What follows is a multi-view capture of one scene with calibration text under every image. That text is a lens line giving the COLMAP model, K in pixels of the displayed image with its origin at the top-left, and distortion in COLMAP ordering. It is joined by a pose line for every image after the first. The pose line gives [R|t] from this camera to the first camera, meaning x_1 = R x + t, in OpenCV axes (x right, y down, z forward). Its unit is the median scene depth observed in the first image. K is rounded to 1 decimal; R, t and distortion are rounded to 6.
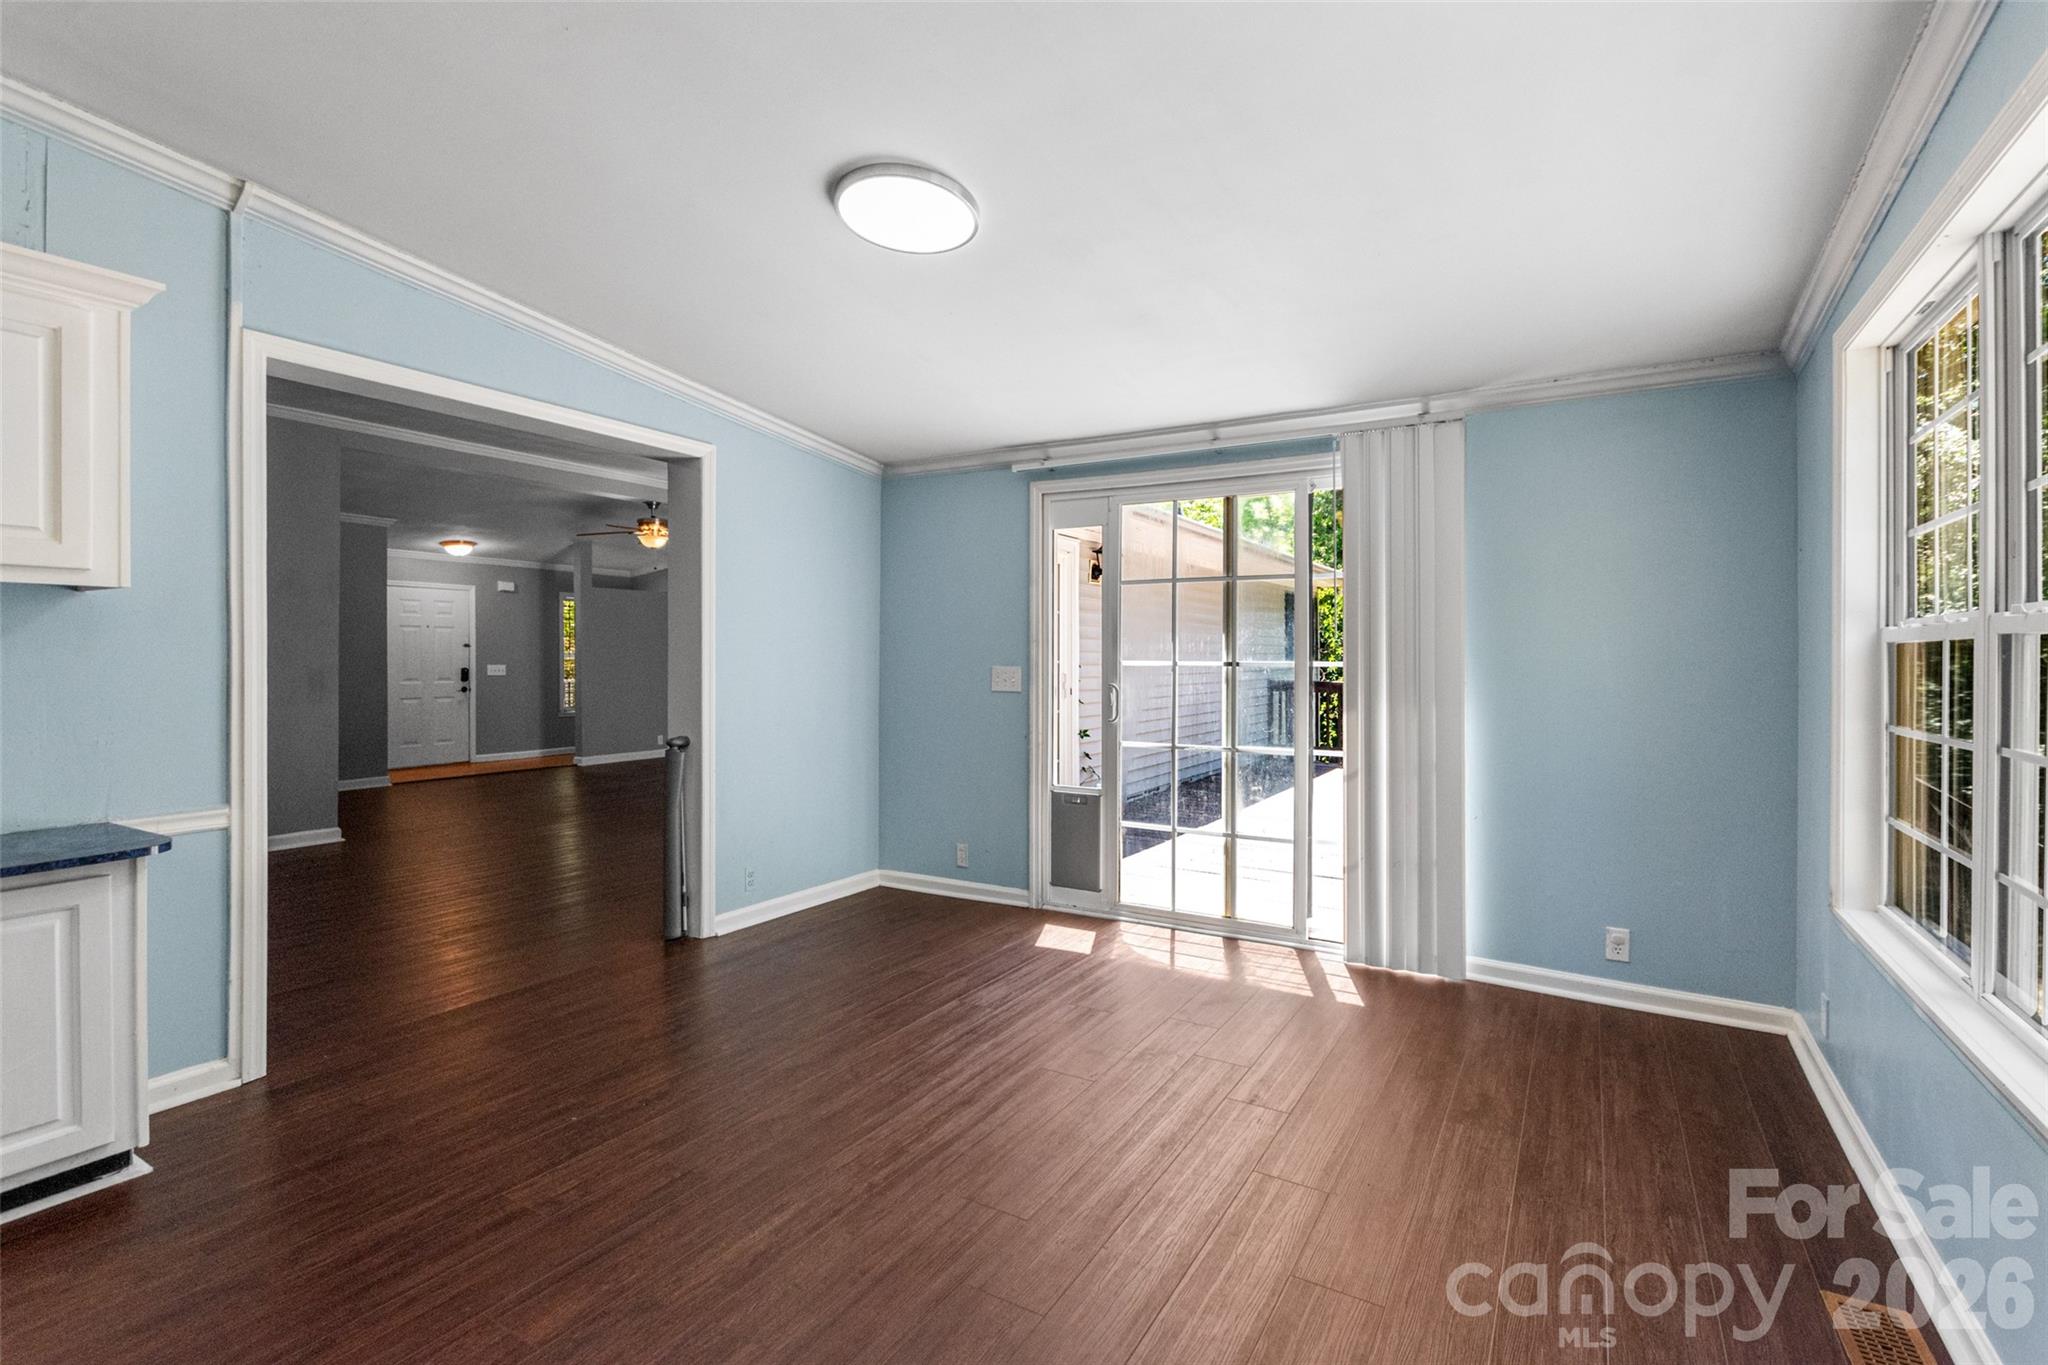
lens RADIAL K [[937.8, 0, 1031.2], [0, 937.8, 661.3], [0, 0, 1]] dist [0.004535, 0.000544]
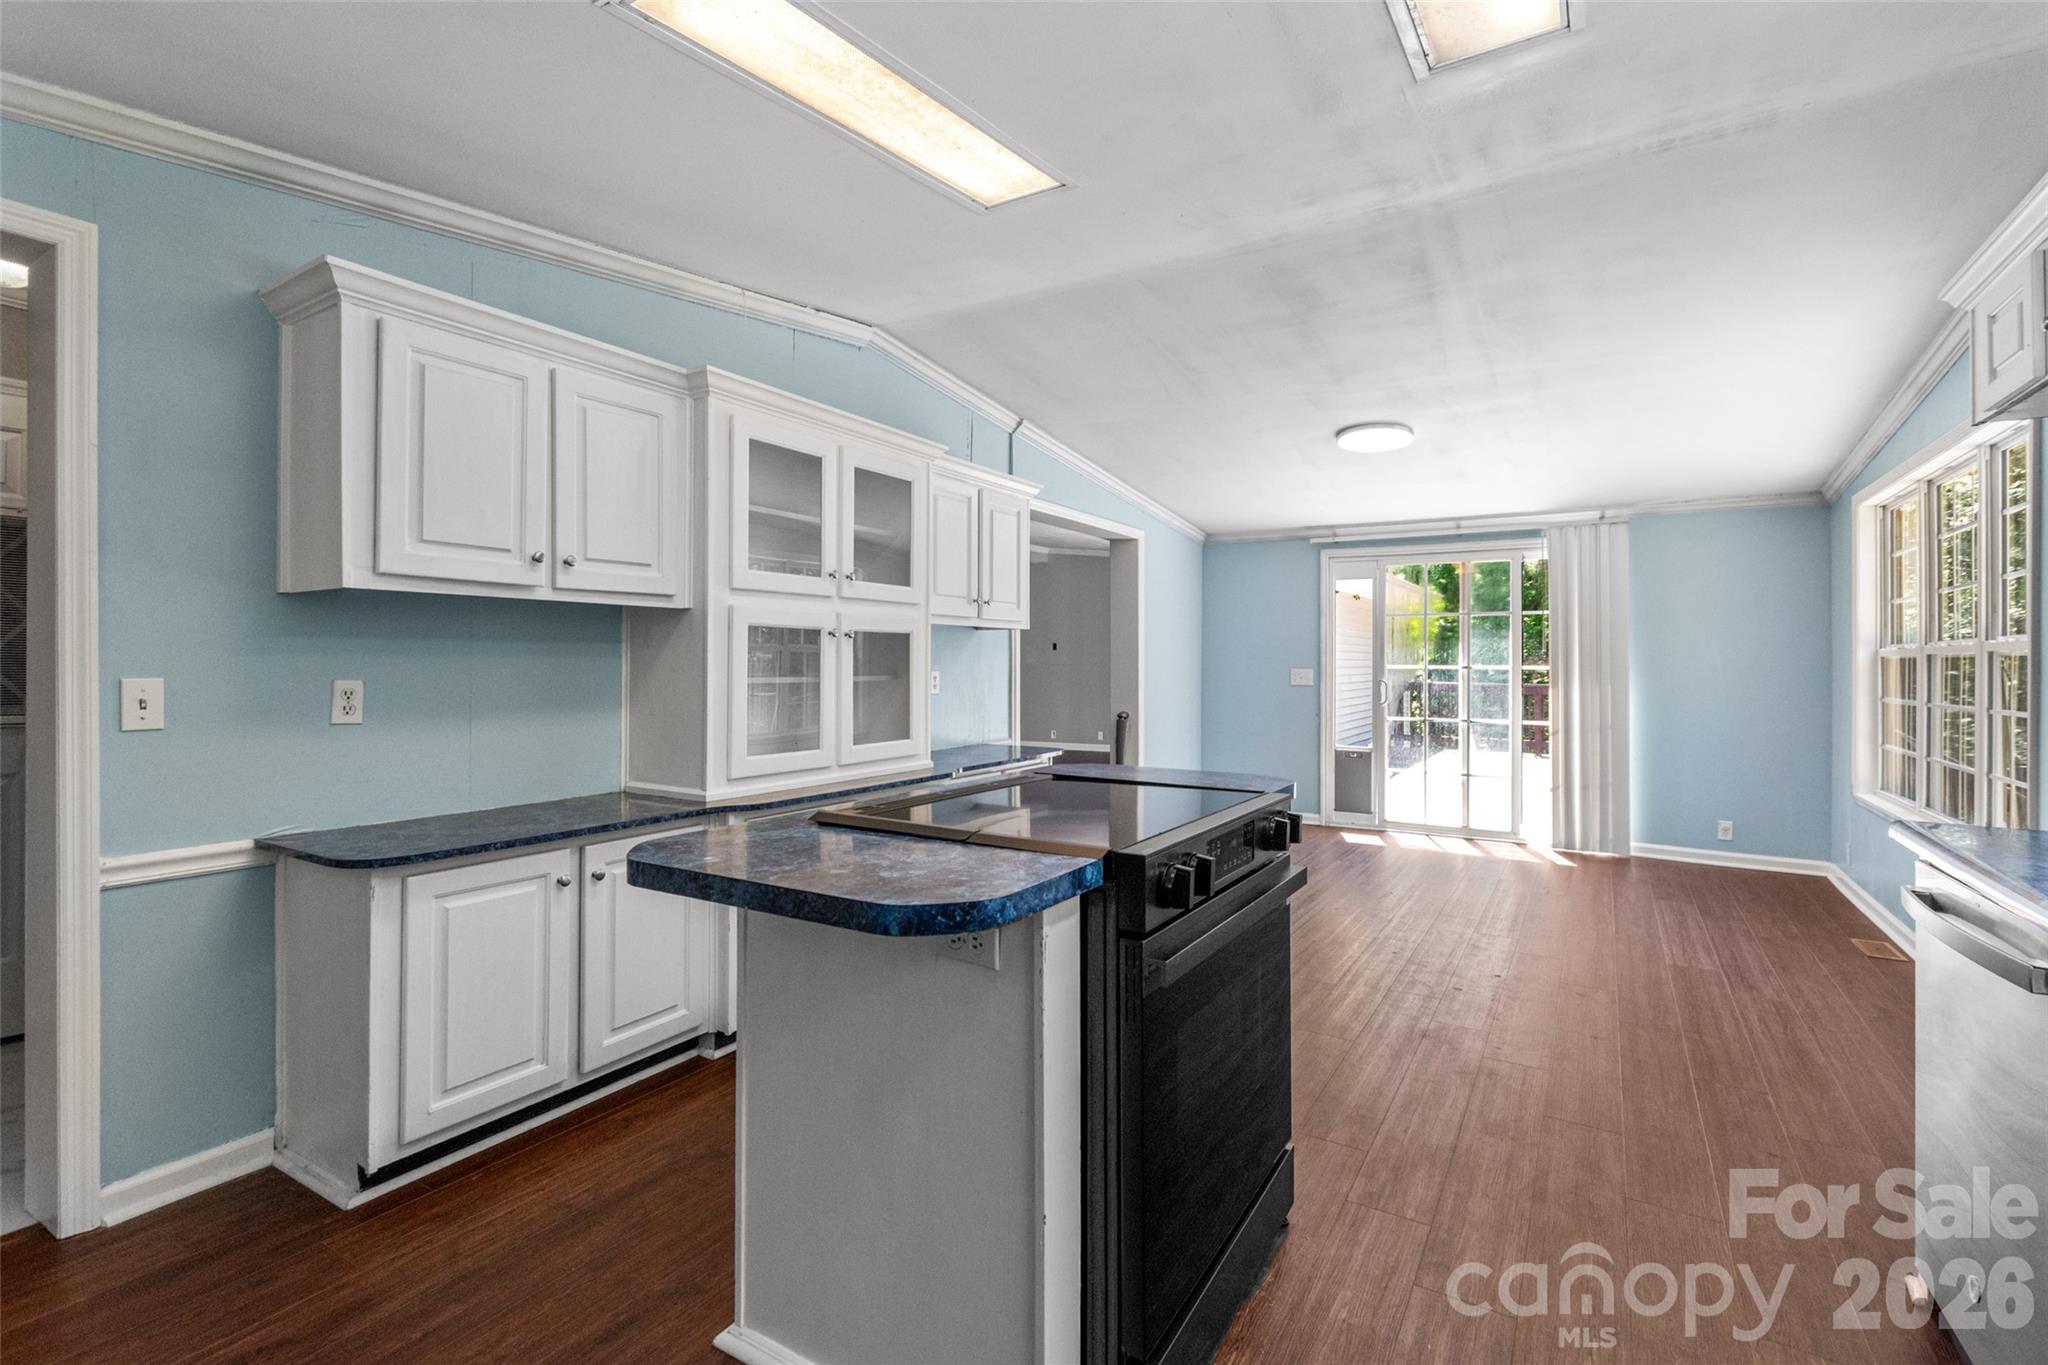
lens RADIAL K [[915.8, 0, 1031.2], [0, 915.8, 660.0], [0, 0, 1]] dist [0.003697, -0.000155]
pose [[0.999739, 0.002043, -0.022768, -0.554337], [-0.002207, 0.999972, -0.007185, 0.003561], [0.022752, 0.007233, 0.999715, -0.646915]]
